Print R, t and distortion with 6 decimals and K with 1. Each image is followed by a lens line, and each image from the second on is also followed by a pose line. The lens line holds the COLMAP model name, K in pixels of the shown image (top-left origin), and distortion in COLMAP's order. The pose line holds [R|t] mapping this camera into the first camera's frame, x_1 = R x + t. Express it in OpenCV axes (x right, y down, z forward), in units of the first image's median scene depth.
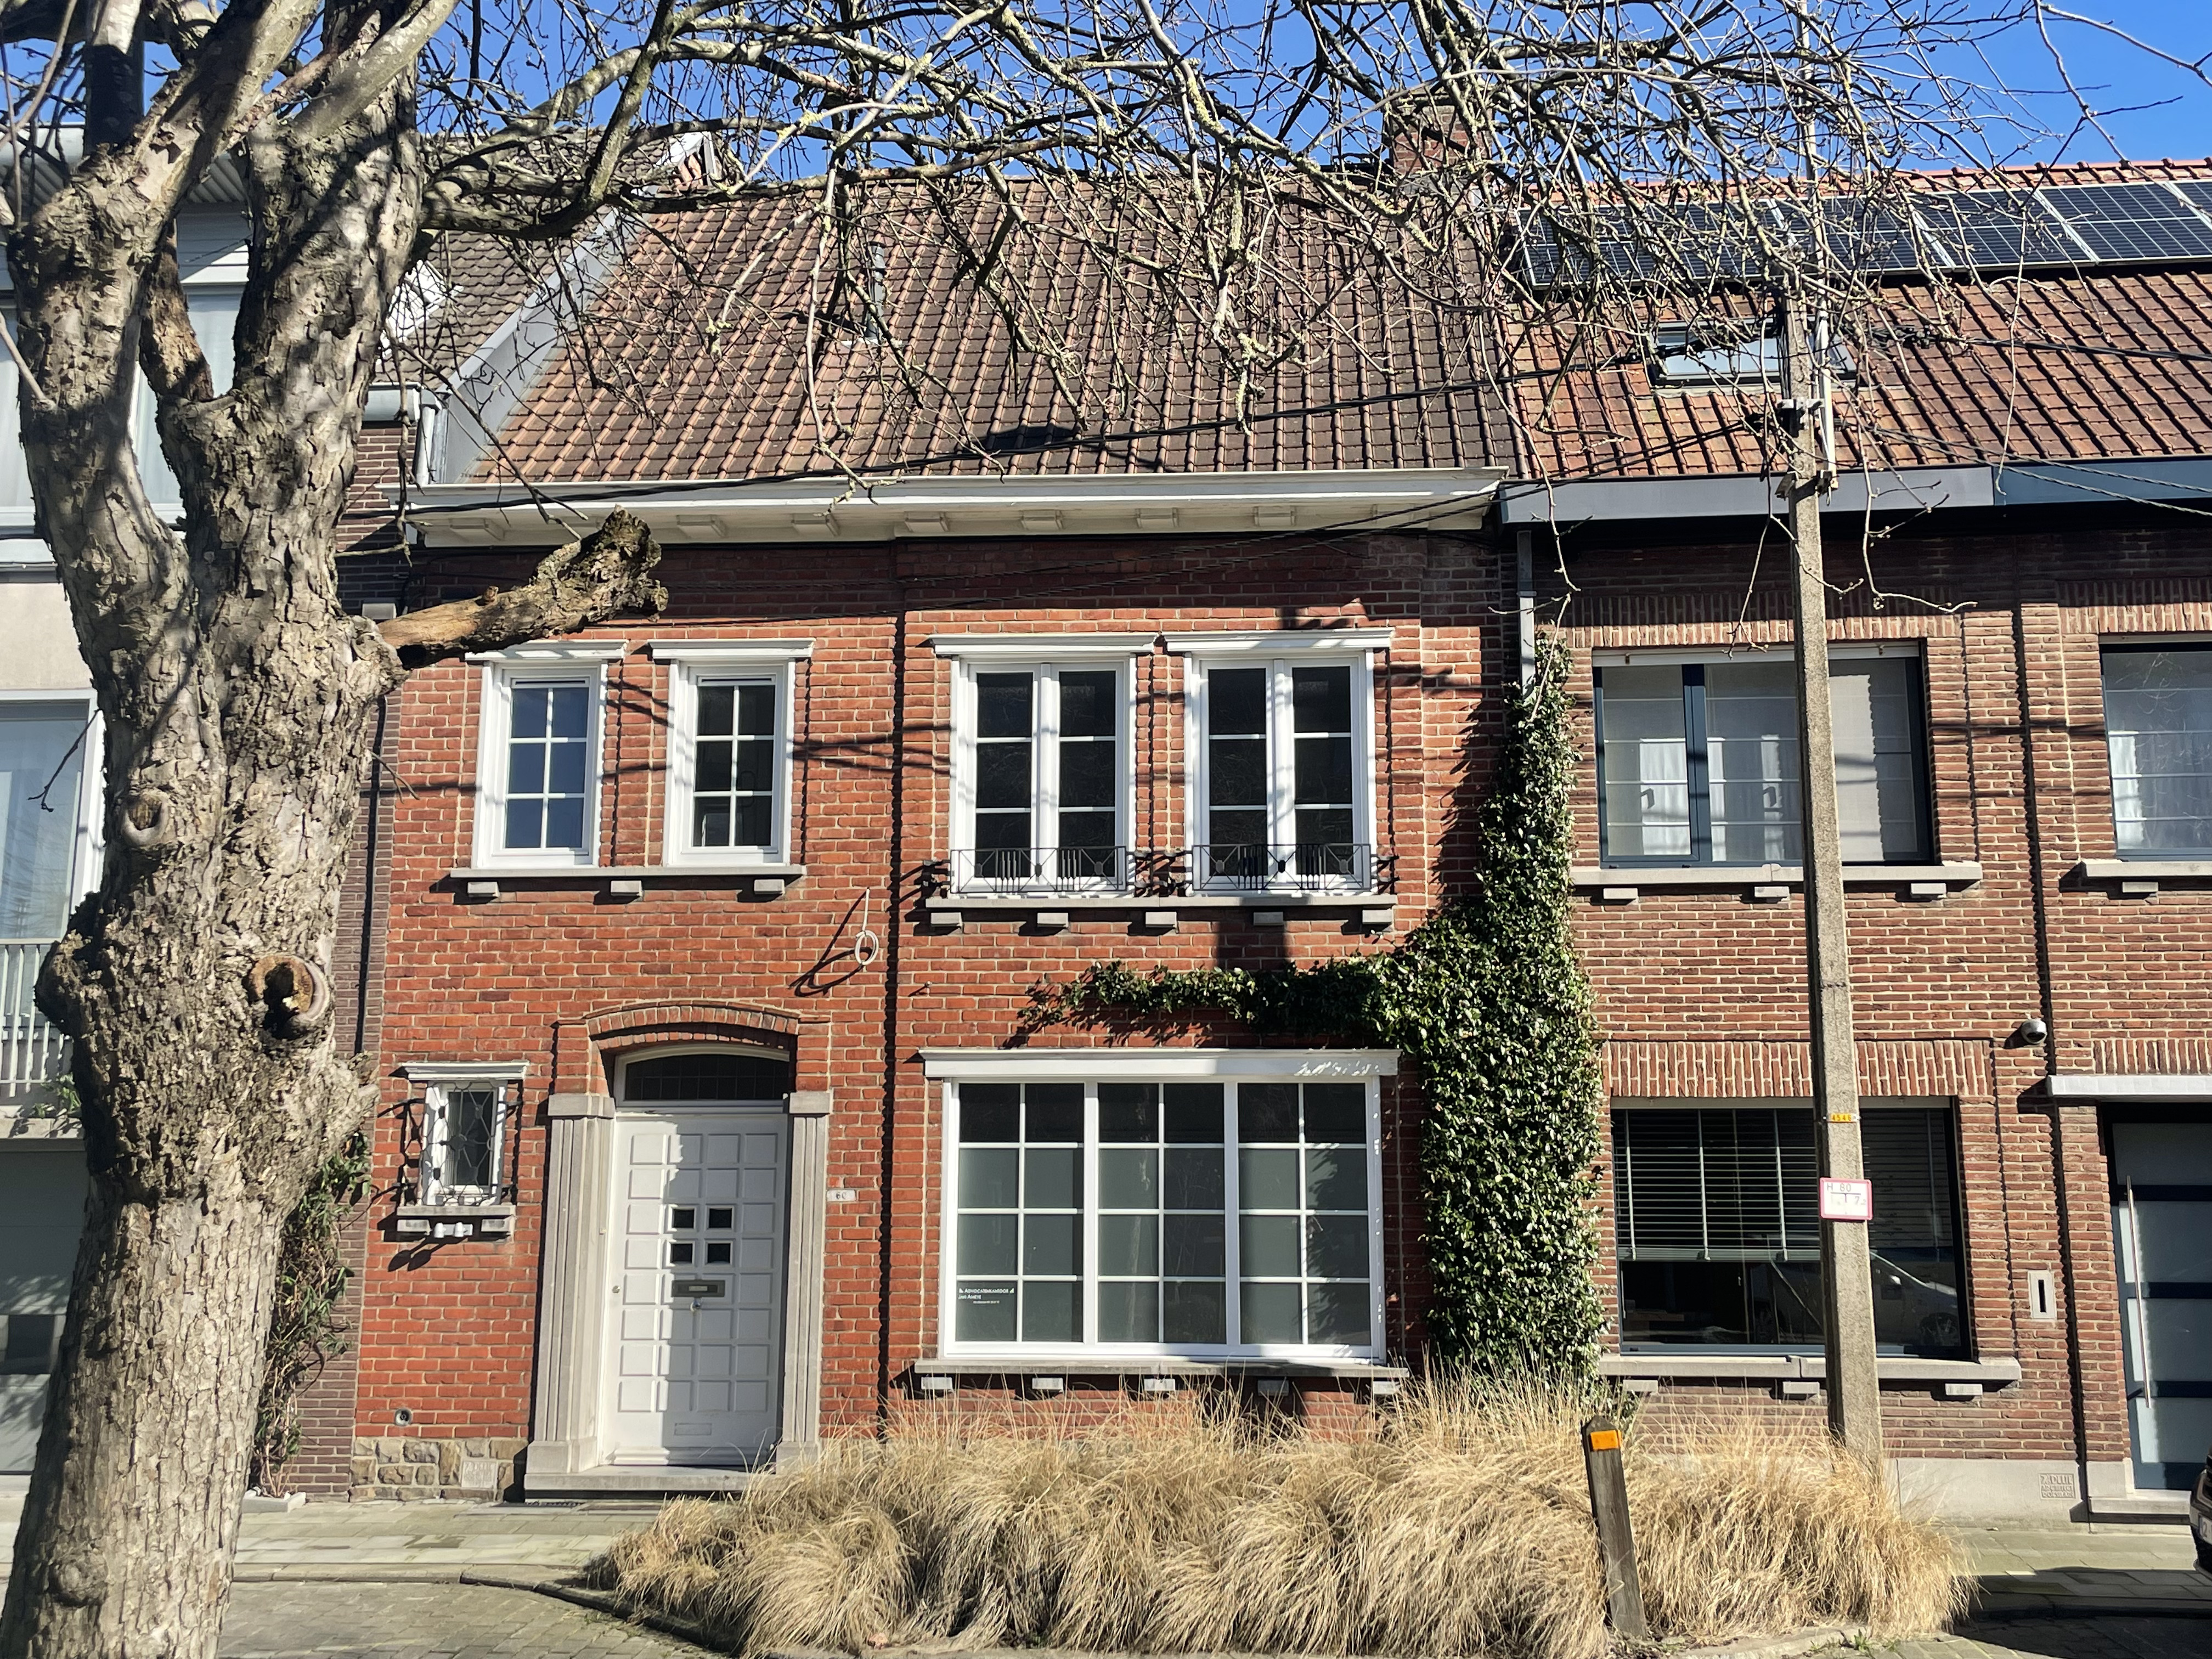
lens RADIAL K [[2216.9, 0, 1110.8], [0, 2216.9, 784.2], [0, 0, 1]] dist [0.063549, 0.000000]
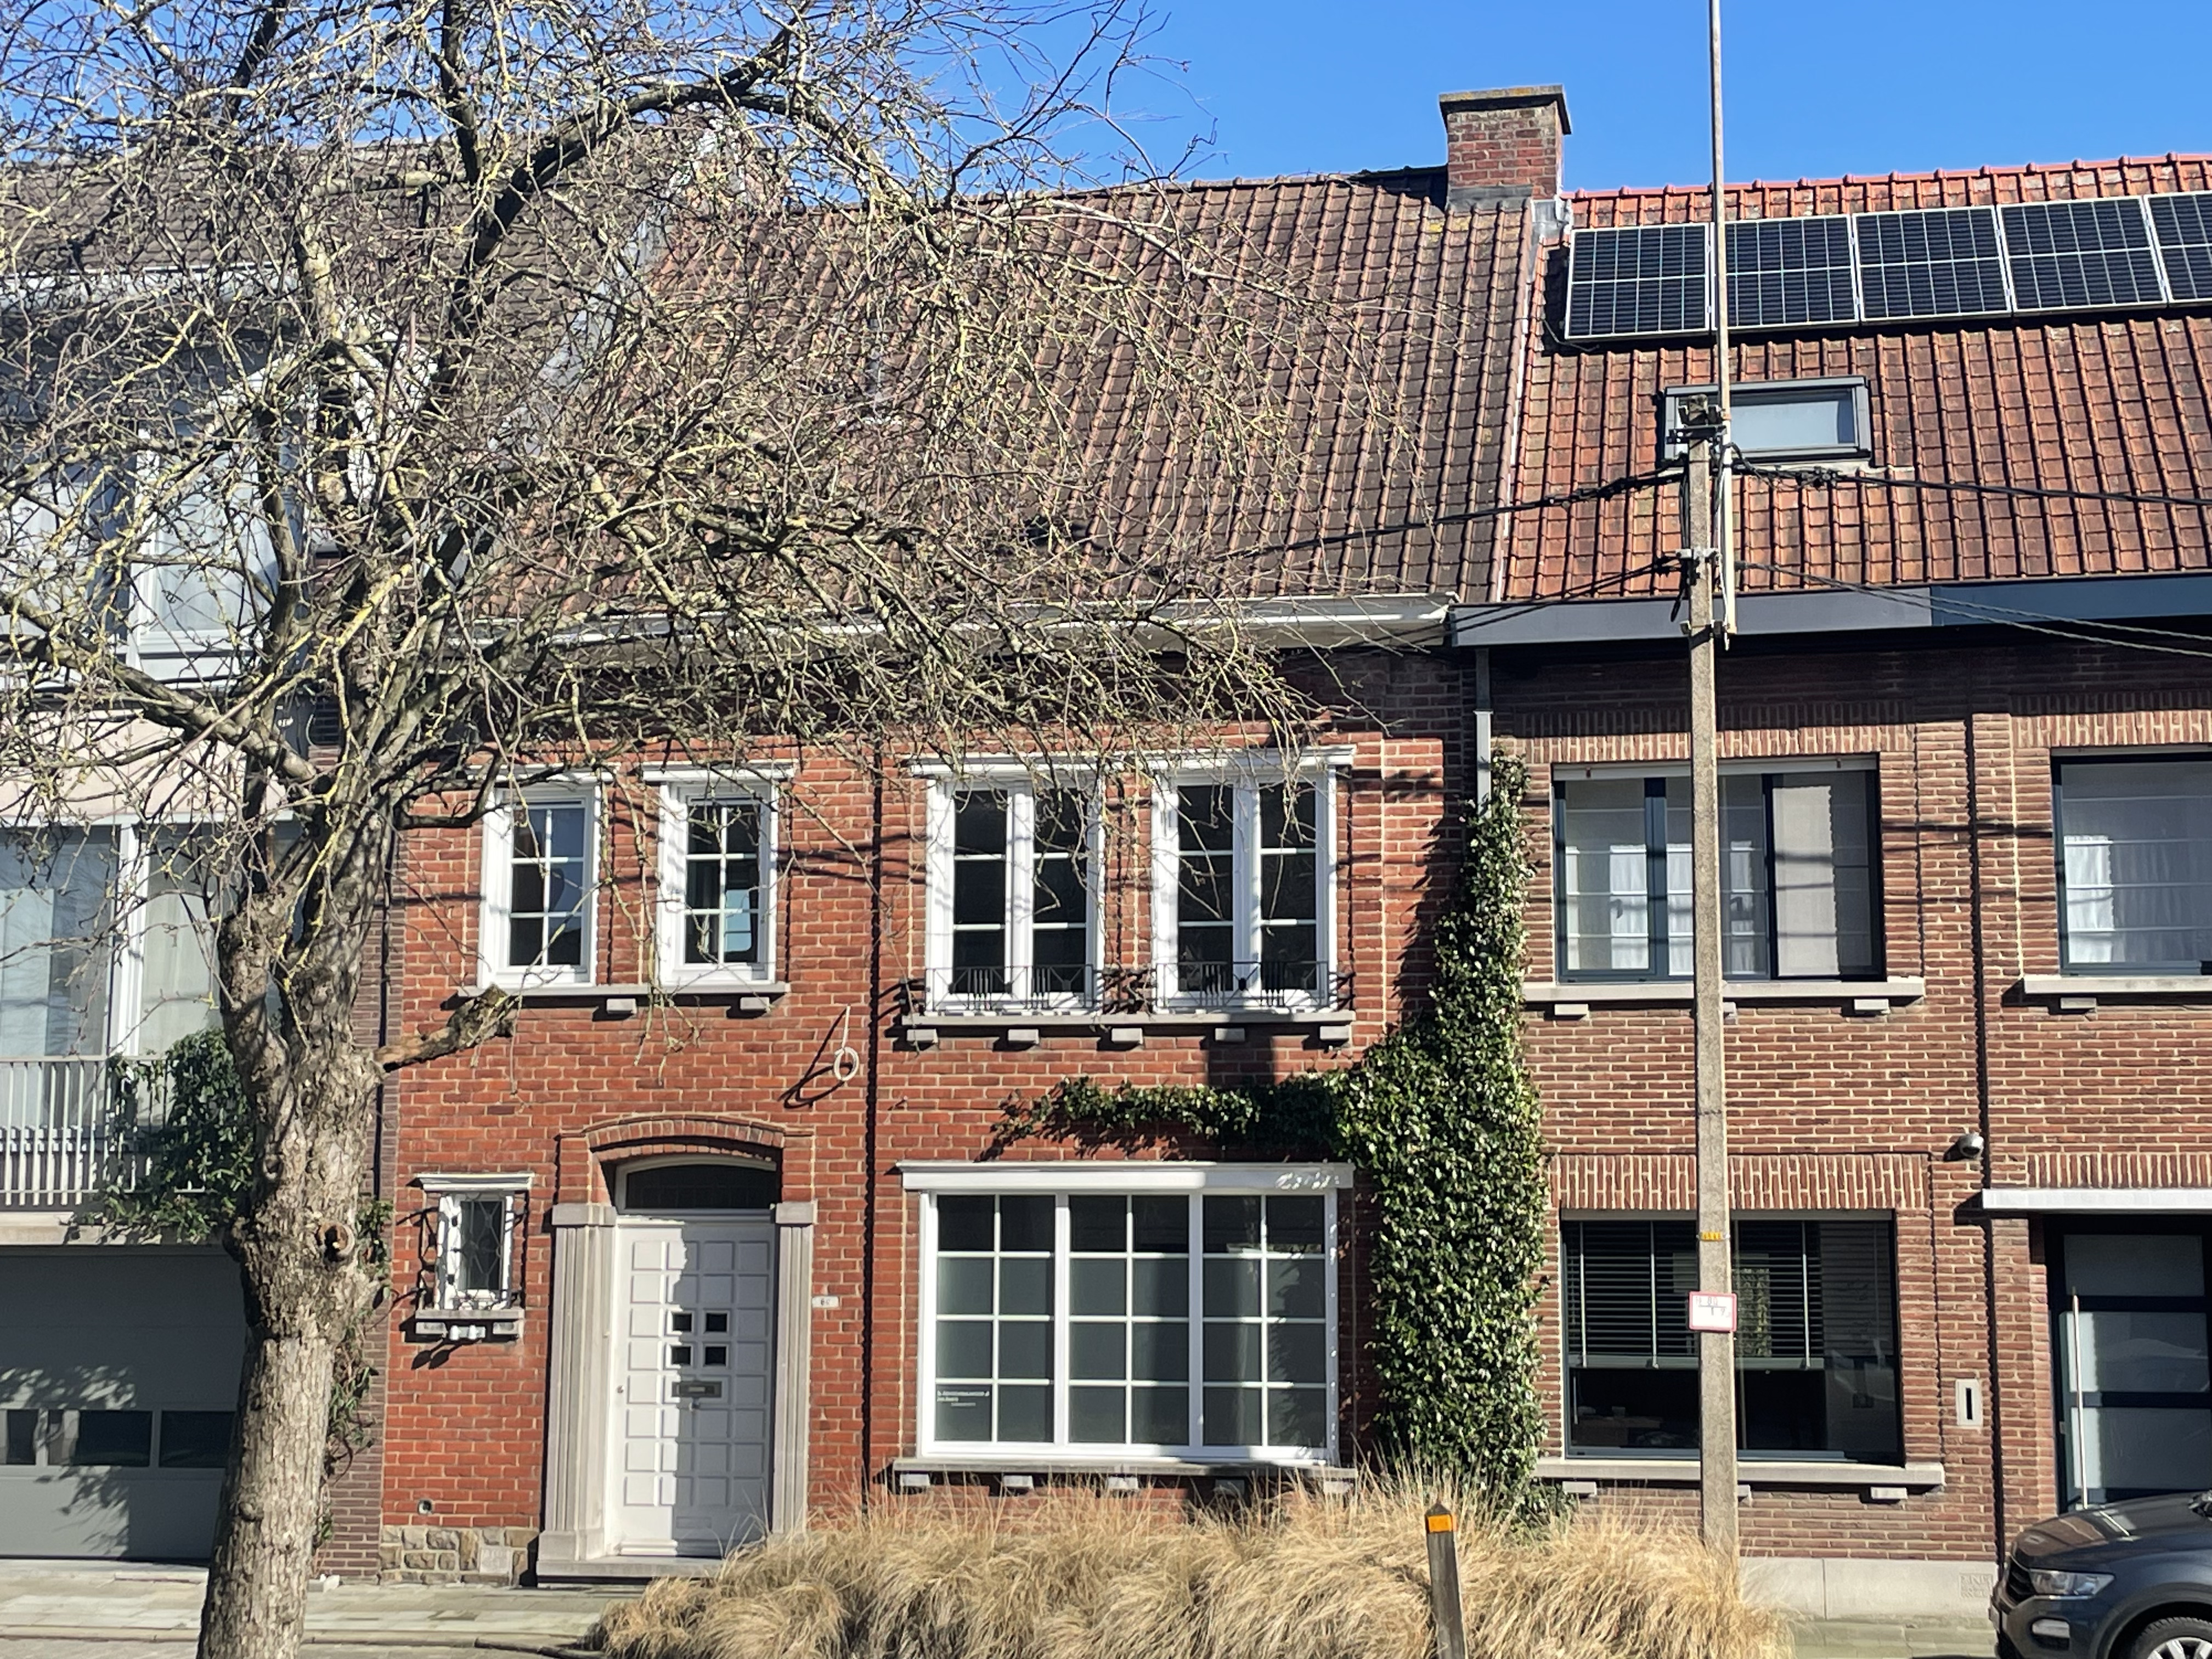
lens RADIAL K [[3294.3, 0, 1086.3], [0, 3294.3, 748.8], [0, 0, 1]] dist [0.088854, 0.000000]
pose [[0.993397, -0.015486, -0.113679, 0.180335], [0.018631, 0.999471, 0.026658, -0.113584], [0.113206, -0.028600, 0.993160, -0.519360]]
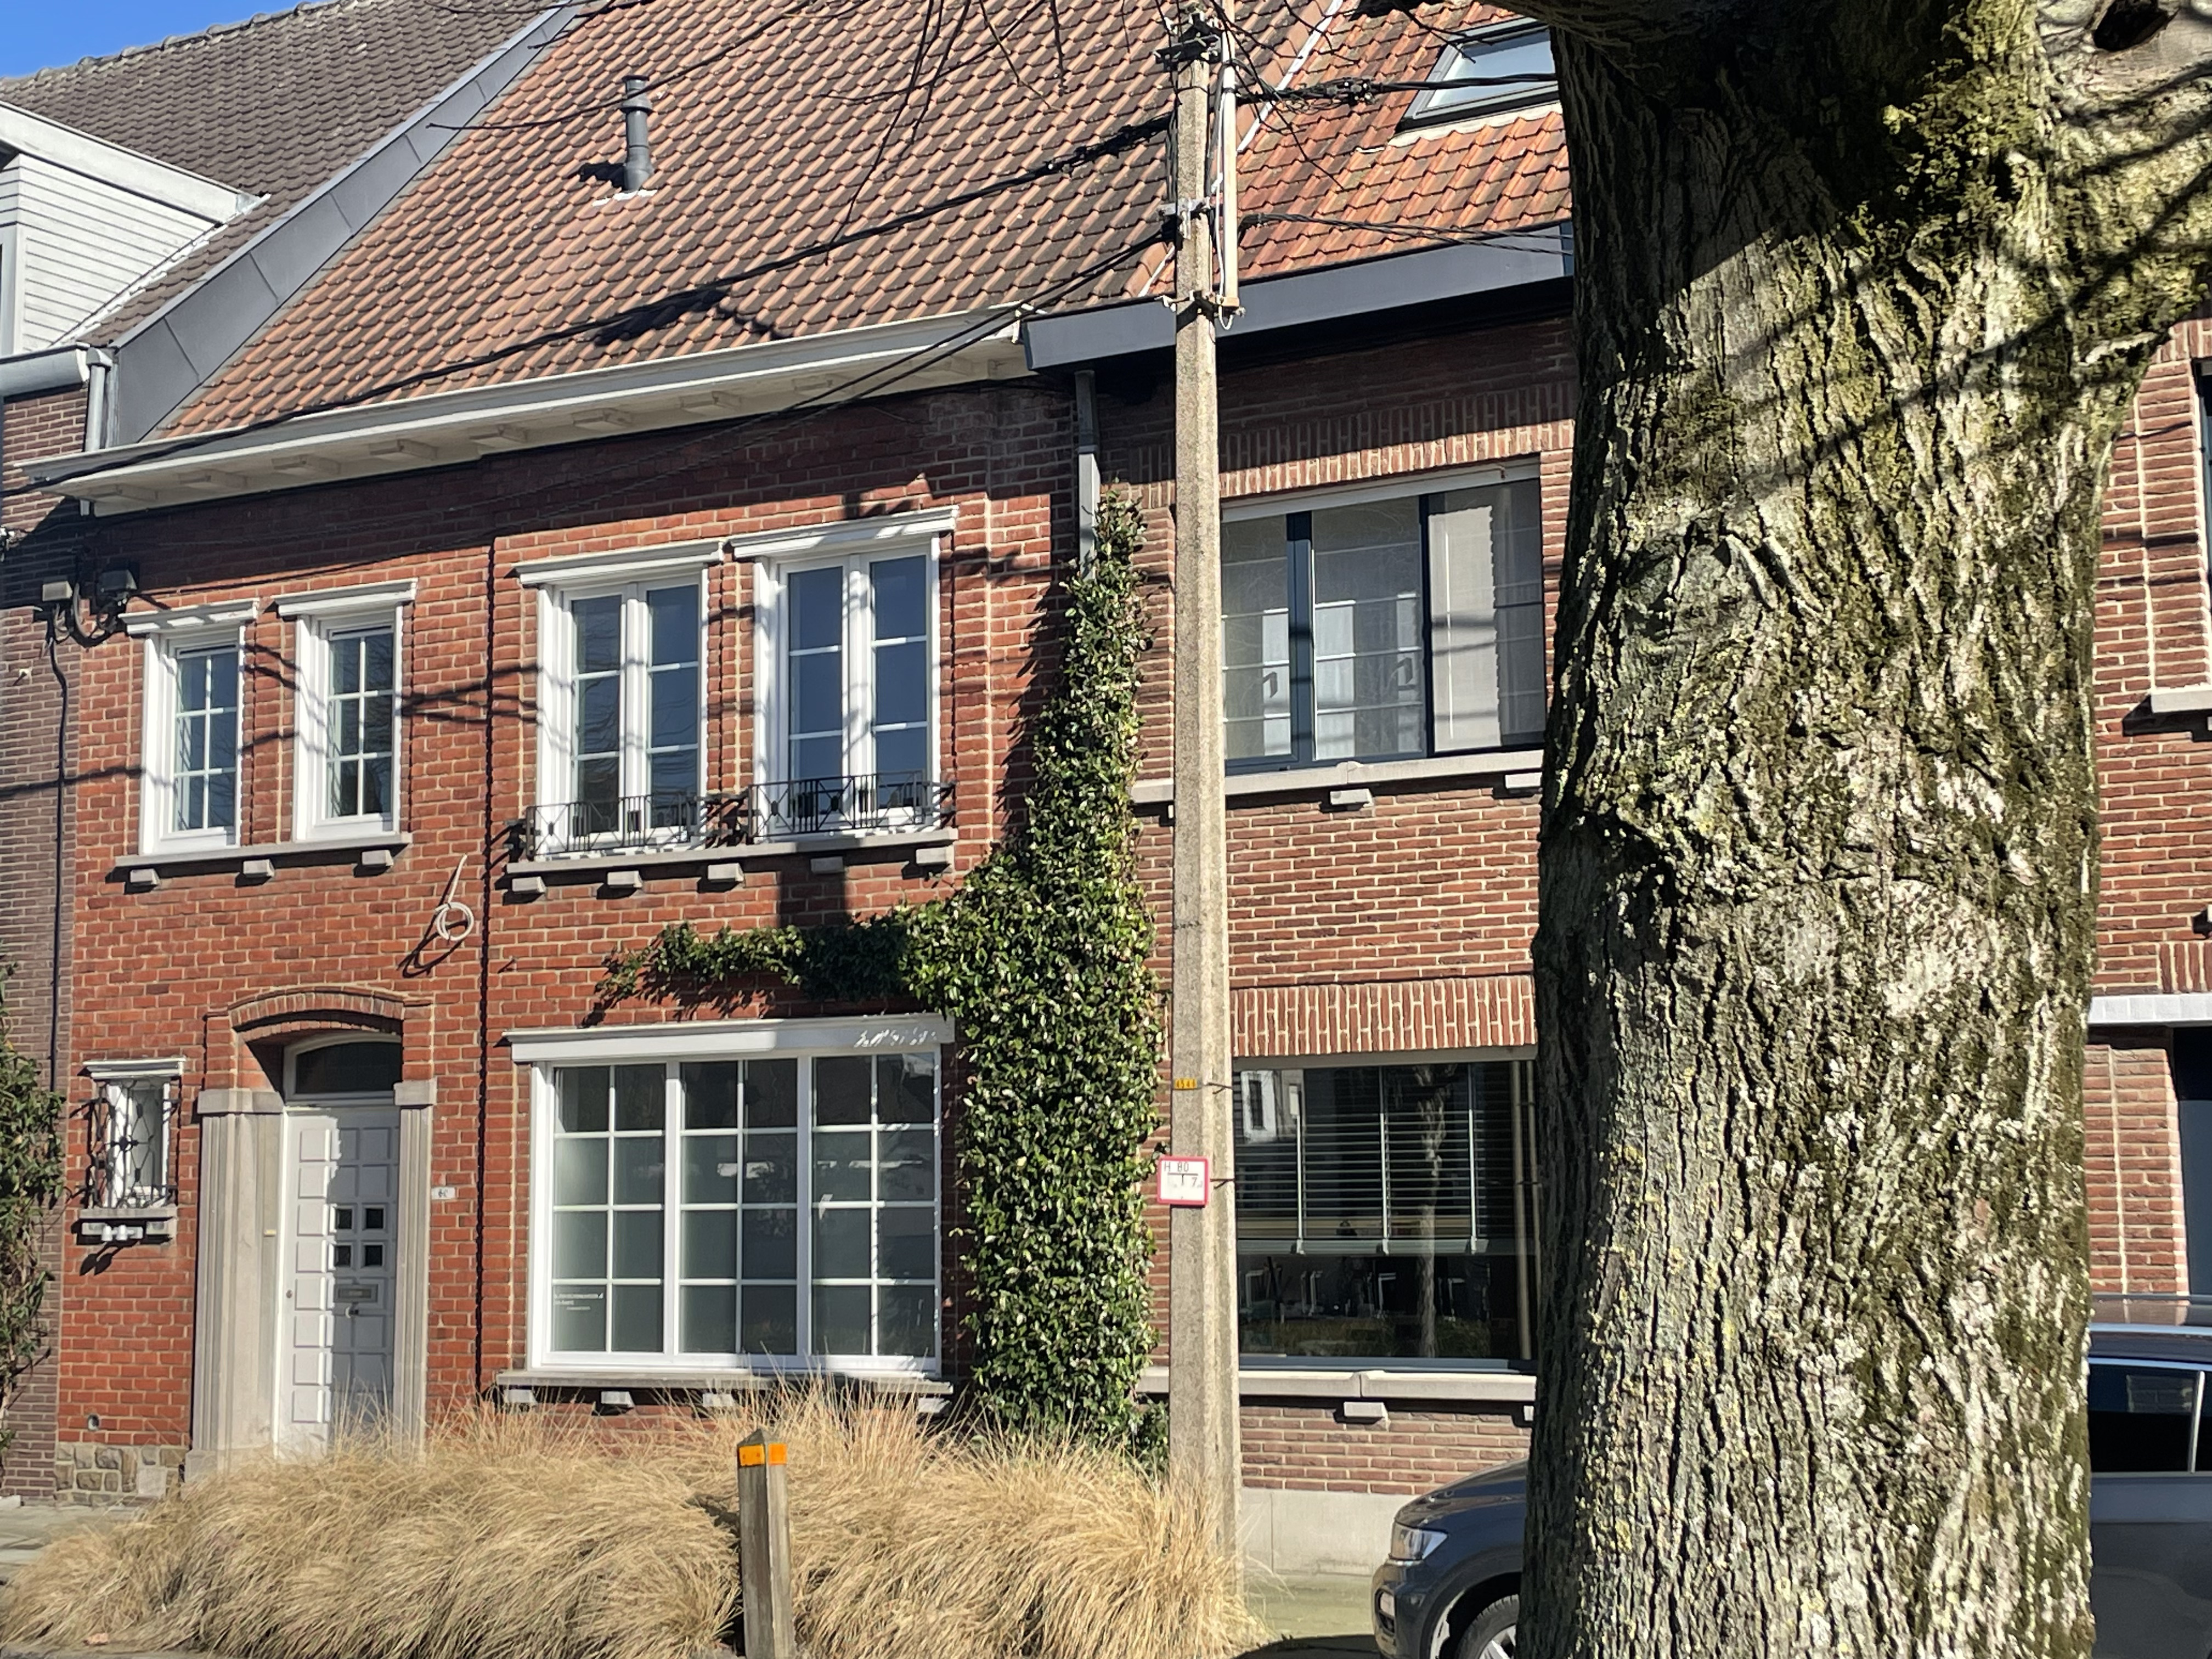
lens RADIAL K [[3208.9, 0, 1089.9], [0, 3208.9, 762.8], [0, 0, 1]] dist [0.062246, 0.000000]
pose [[0.904891, -0.069907, -0.419864, 0.683768], [0.094386, 0.994818, 0.037785, -0.015693], [0.415047, -0.073820, 0.906800, -0.075920]]
